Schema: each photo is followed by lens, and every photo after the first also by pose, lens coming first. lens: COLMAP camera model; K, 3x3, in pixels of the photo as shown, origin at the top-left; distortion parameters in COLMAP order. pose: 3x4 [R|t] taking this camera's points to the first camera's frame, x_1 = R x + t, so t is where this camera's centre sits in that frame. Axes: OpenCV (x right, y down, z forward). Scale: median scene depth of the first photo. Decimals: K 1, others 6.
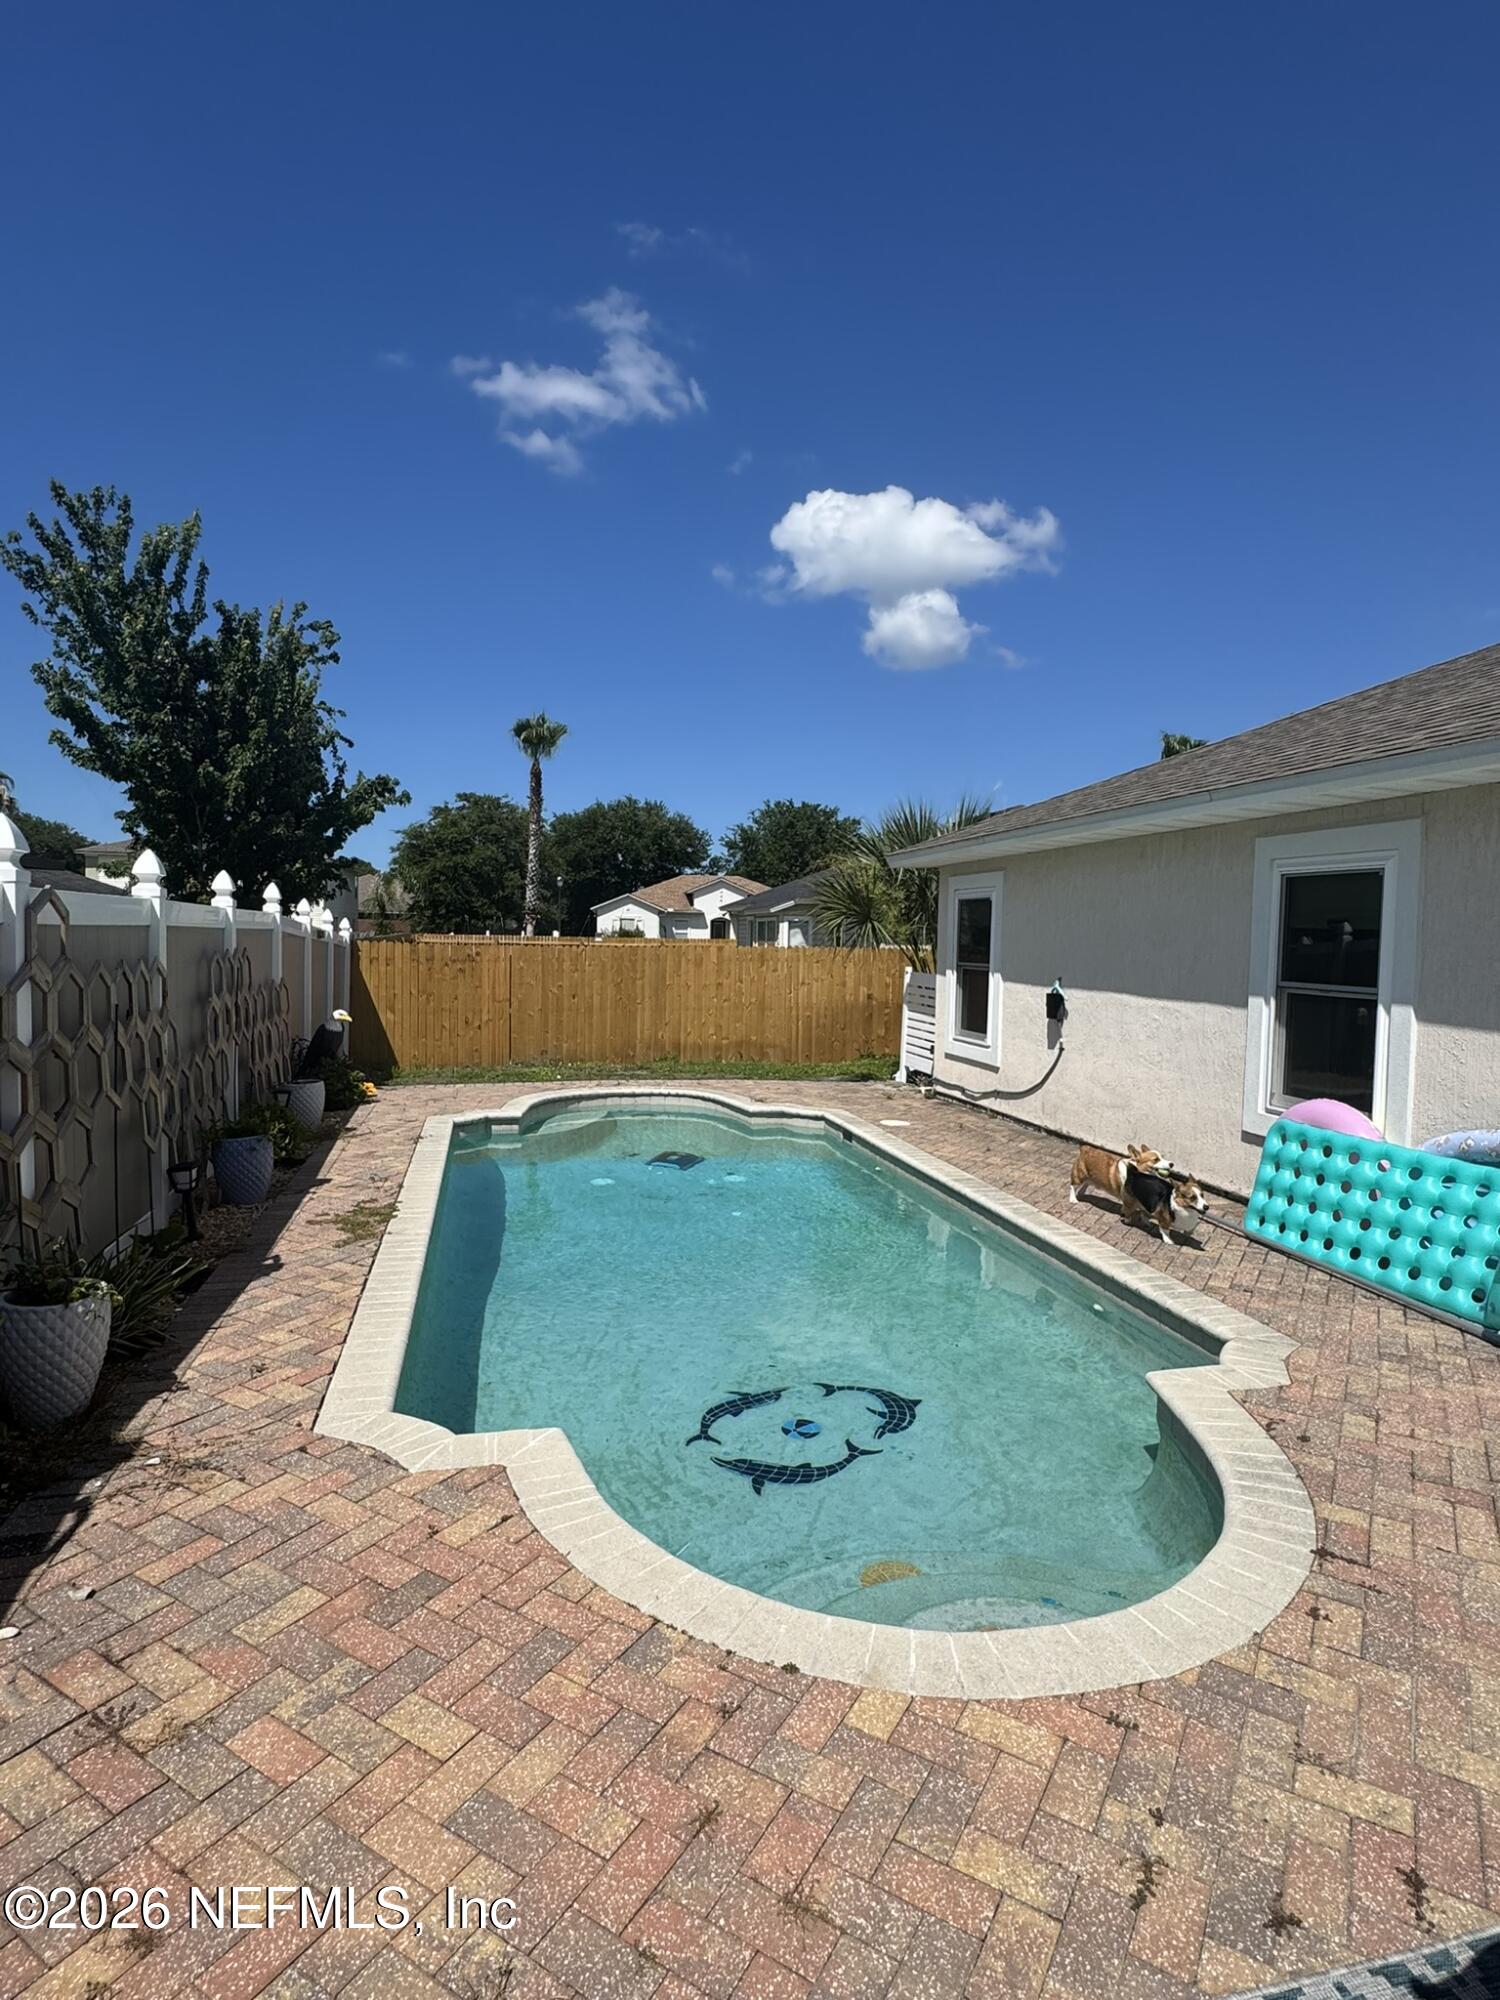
lens RADIAL K [[1056.4, 0, 751.3], [0, 1056.4, 997.4], [0, 0, 1]] dist [-0.002787, -0.000159]
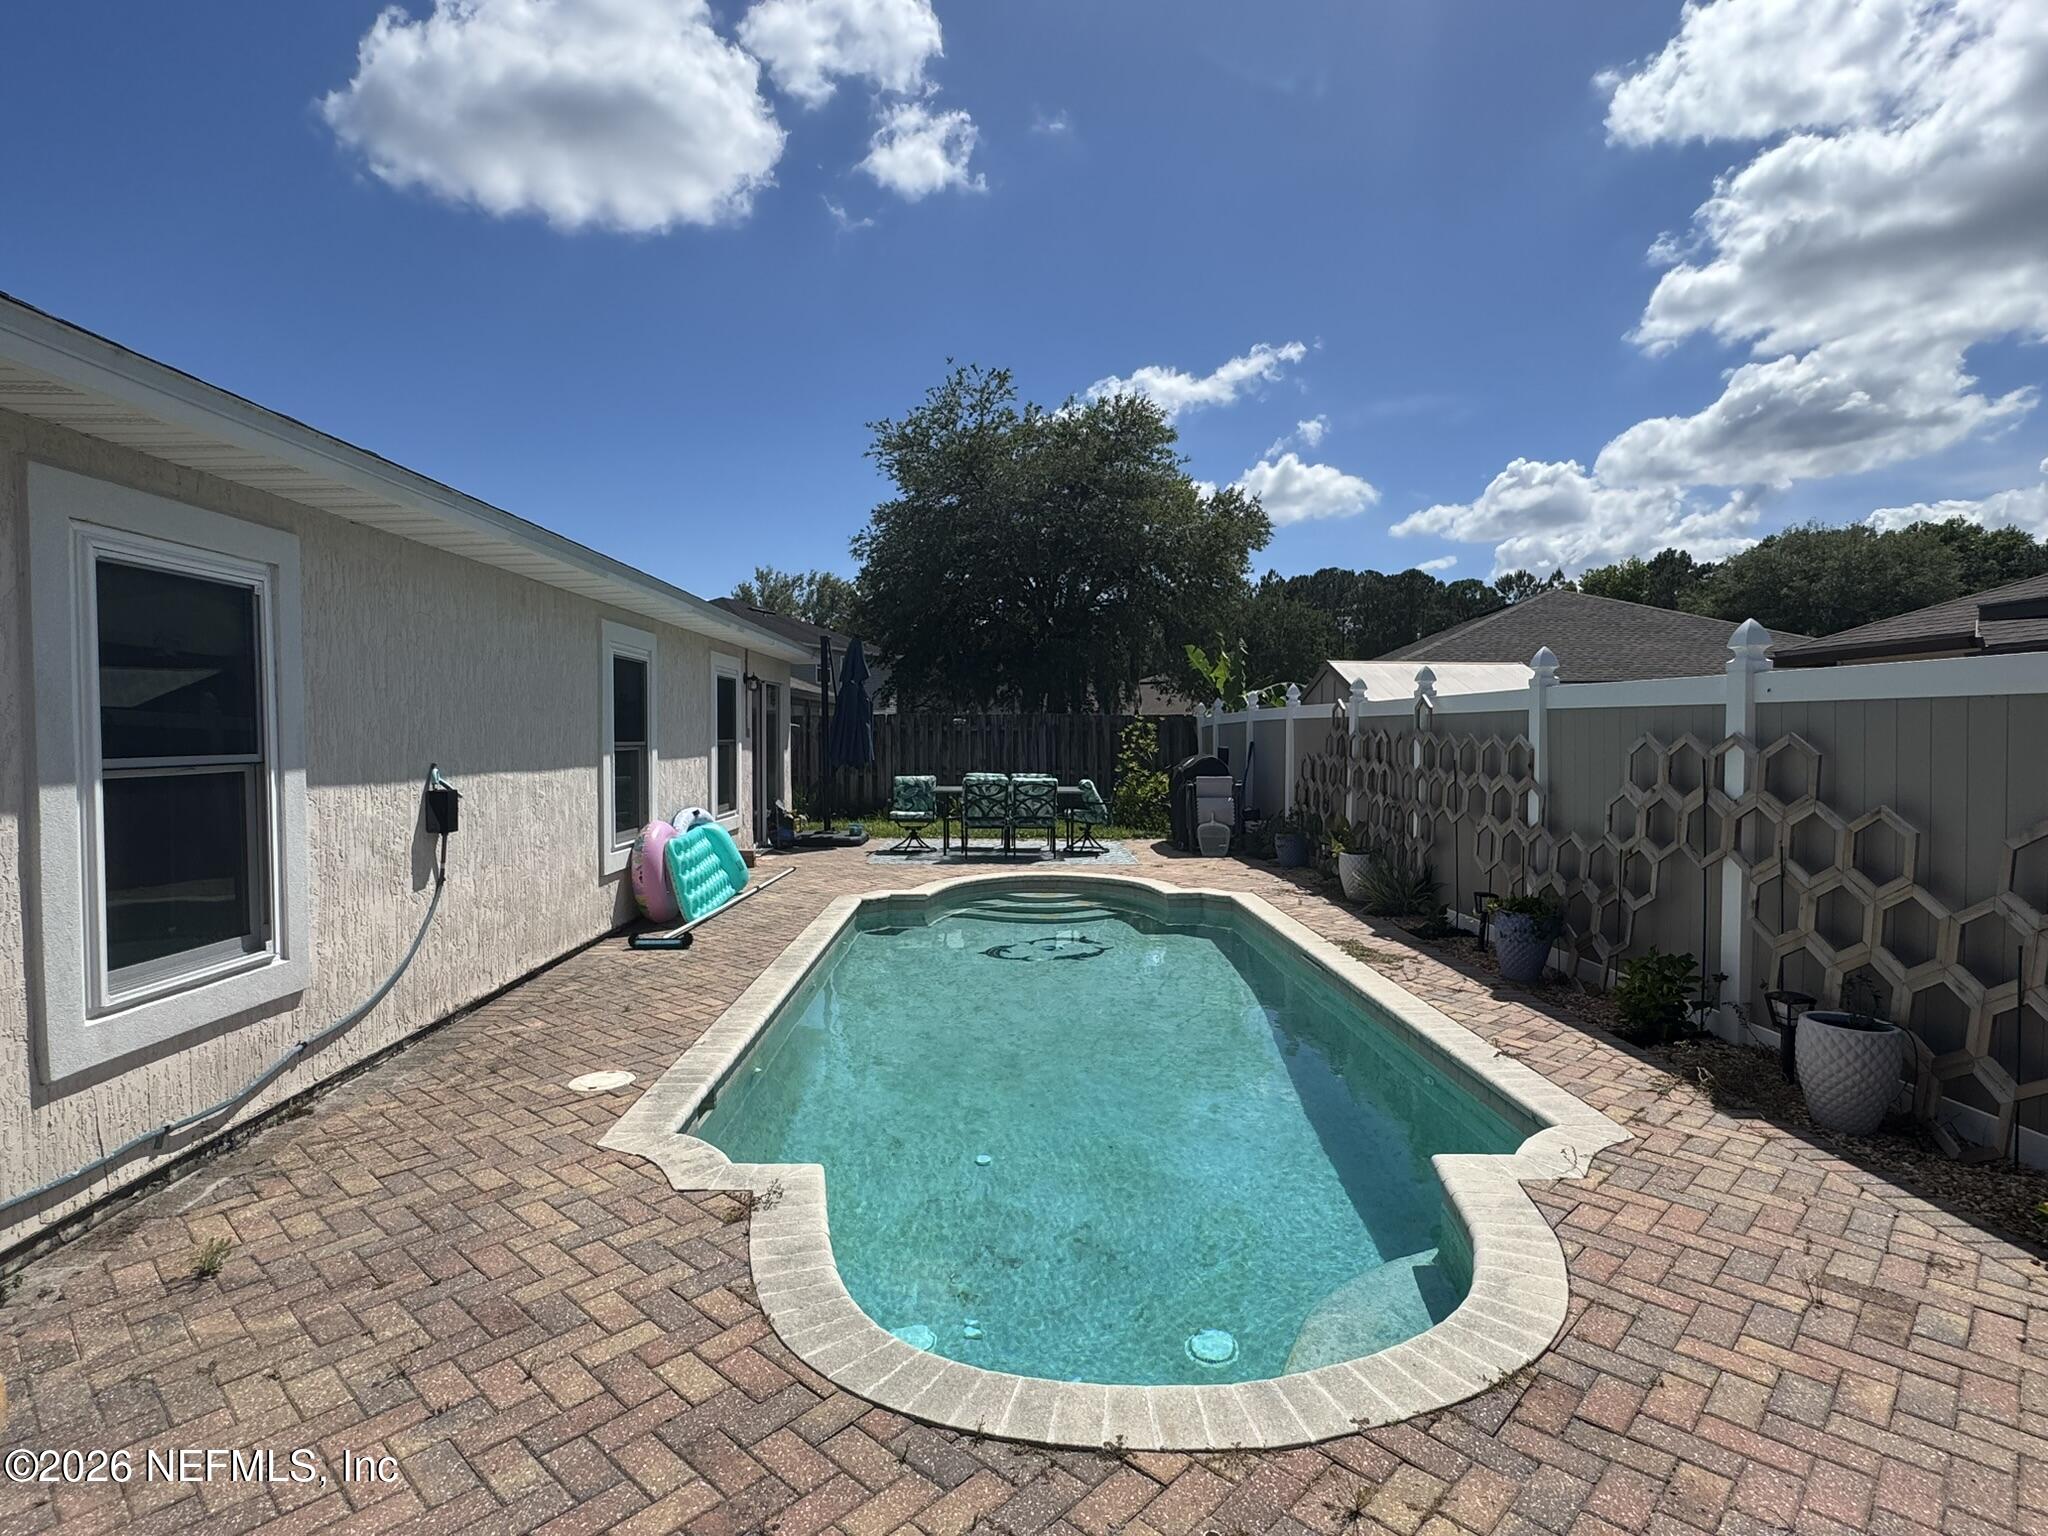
lens RADIAL K [[1081.8, 0, 1023.5], [0, 1081.8, 763.5], [0, 0, 1]] dist [-0.002787, -0.000159]
pose [[-0.978947, -0.040870, 0.199980, -0.156711], [-0.023061, 0.995622, 0.090587, -0.081543], [-0.202806, 0.084068, -0.975604, 1.526811]]
